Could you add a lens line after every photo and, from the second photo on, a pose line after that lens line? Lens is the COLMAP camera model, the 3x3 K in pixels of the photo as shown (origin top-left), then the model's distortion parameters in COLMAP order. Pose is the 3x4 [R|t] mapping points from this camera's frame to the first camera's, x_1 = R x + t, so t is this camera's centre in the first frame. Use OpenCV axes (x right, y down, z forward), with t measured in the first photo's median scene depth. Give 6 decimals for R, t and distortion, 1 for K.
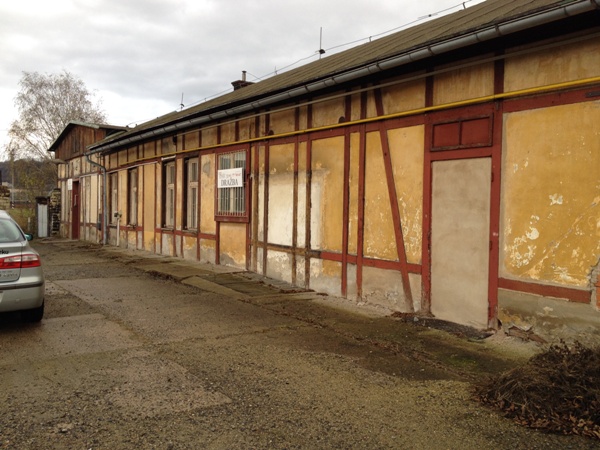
lens RADIAL K [[556.6, 0, 300.0], [0, 556.6, 225.0], [0, 0, 1]] dist [0.140659, -0.279400]
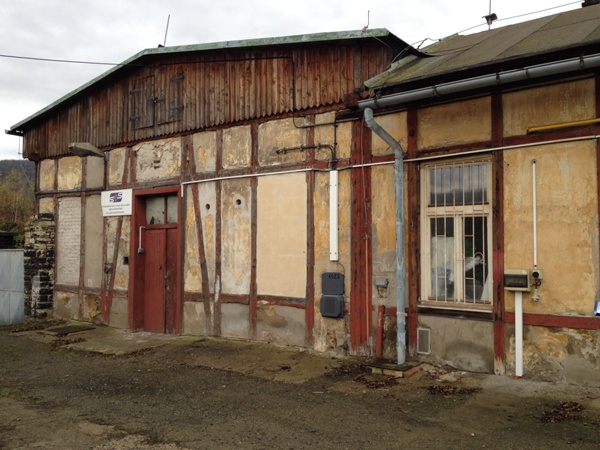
lens RADIAL K [[475.7, 0, 300.0], [0, 475.7, 225.0], [0, 0, 1]] dist [0.008576, 0.004305]
pose [[0.914806, 0.003921, 0.403874, -0.445633], [0.025957, 0.997315, -0.068475, -0.027179], [-0.403058, 0.073124, 0.912248, 0.640308]]
